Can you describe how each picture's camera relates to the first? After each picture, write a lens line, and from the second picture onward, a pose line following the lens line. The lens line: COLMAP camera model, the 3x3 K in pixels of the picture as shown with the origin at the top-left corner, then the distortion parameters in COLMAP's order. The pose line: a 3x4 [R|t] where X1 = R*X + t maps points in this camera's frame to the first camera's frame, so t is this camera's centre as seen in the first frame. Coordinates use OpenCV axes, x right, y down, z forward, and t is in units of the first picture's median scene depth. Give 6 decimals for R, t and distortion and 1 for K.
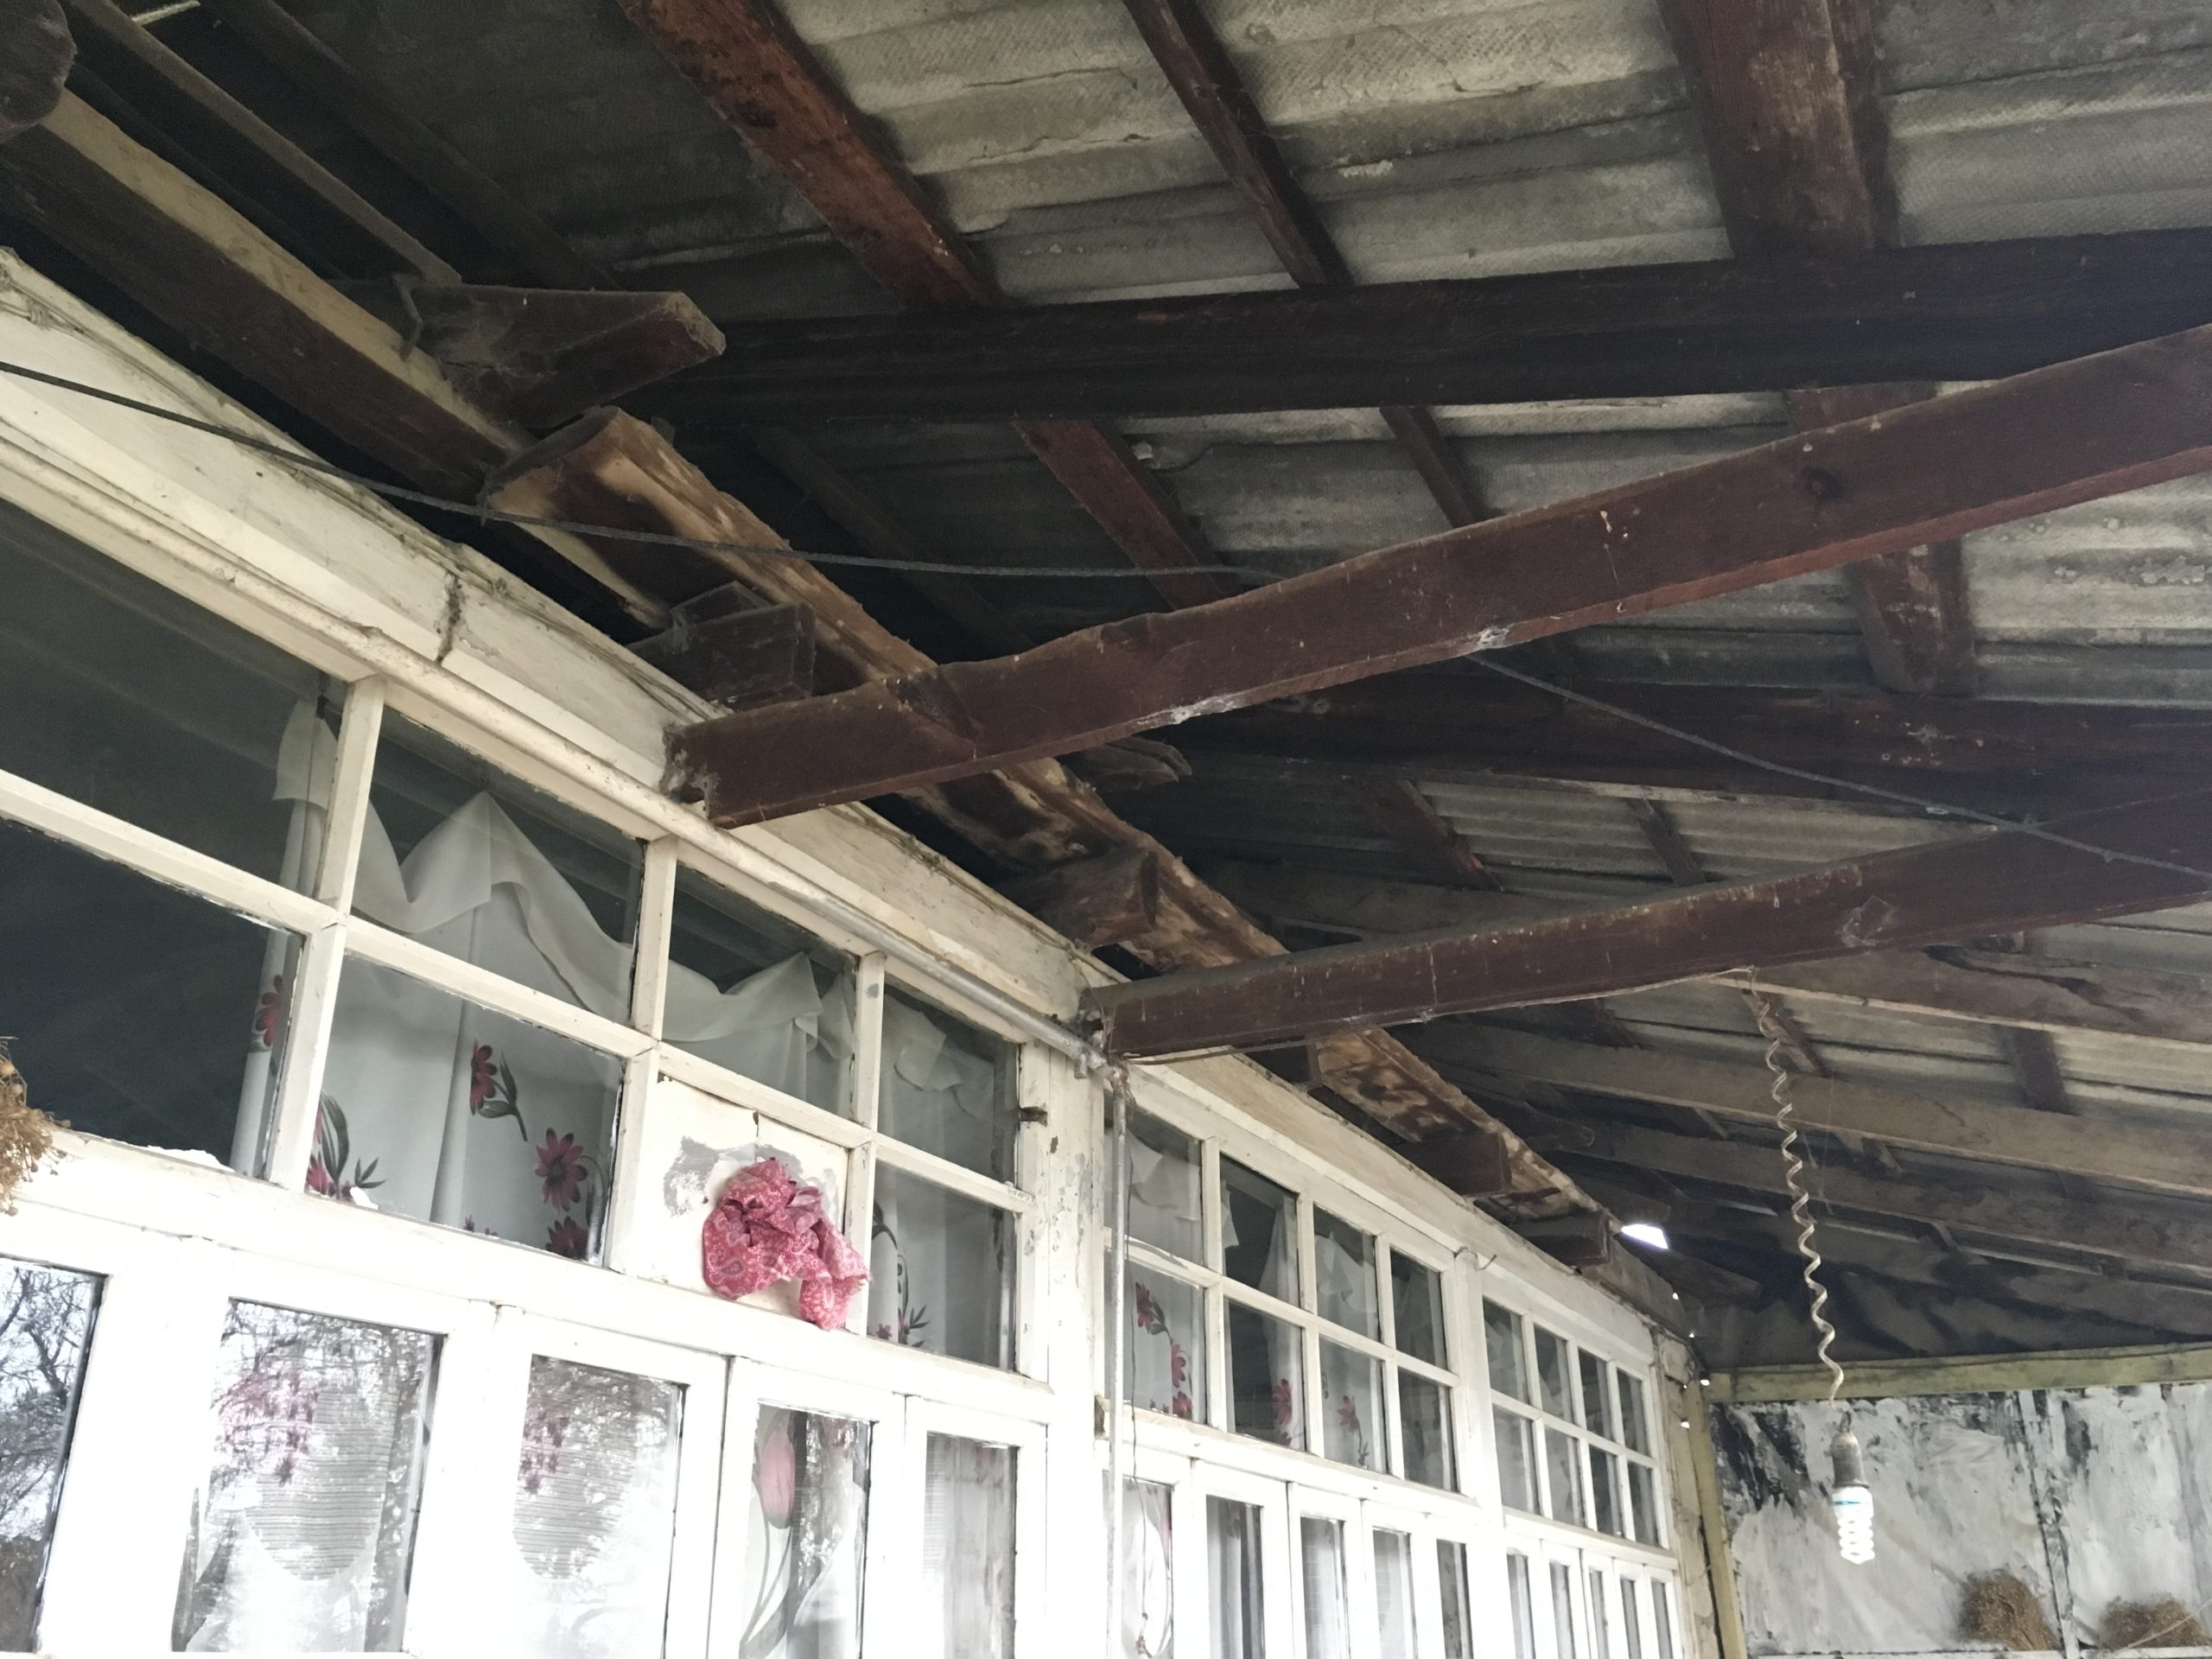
lens RADIAL K [[1882.9, 0, 1118.3], [0, 1882.9, 824.7], [0, 0, 1]] dist [0.084775, -0.125806]
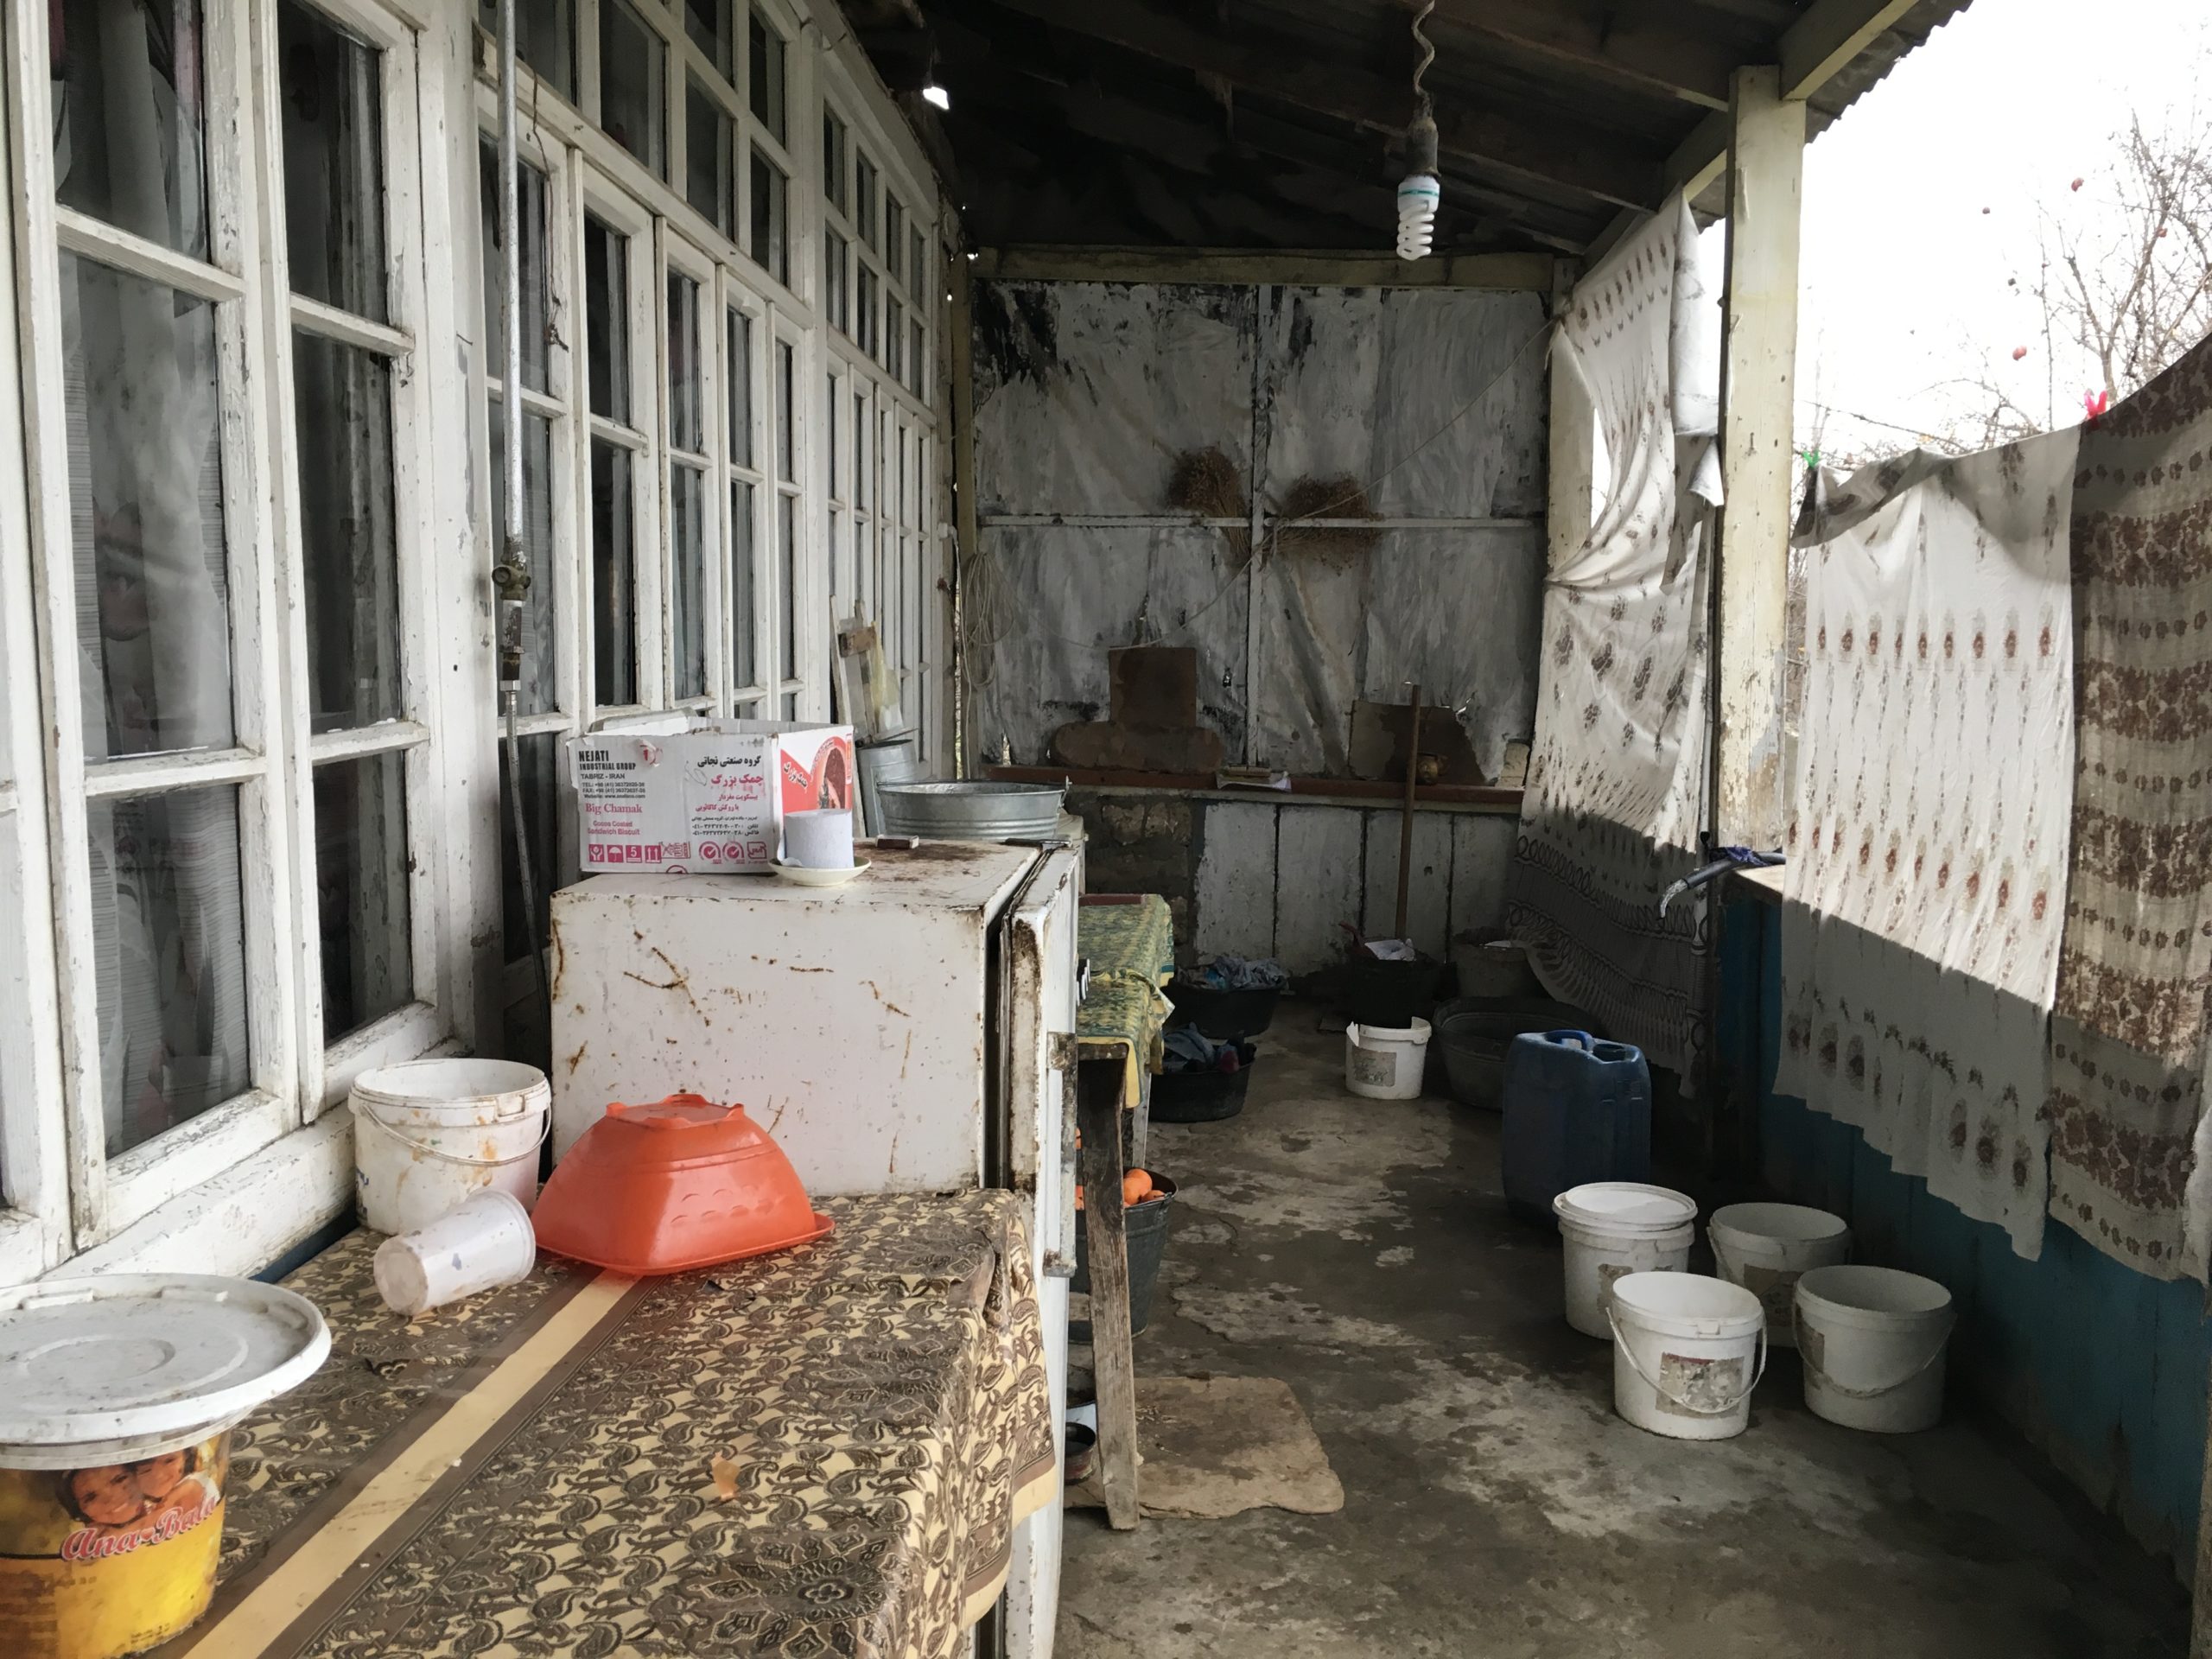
lens RADIAL K [[1882.9, 0, 1112.1], [0, 1882.9, 833.8], [0, 0, 1]] dist [0.084775, -0.125806]
pose [[0.903124, -0.030204, 0.428316, -0.055746], [-0.193458, 0.861916, 0.468696, 0.084539], [-0.383328, -0.506151, 0.772574, 0.076938]]
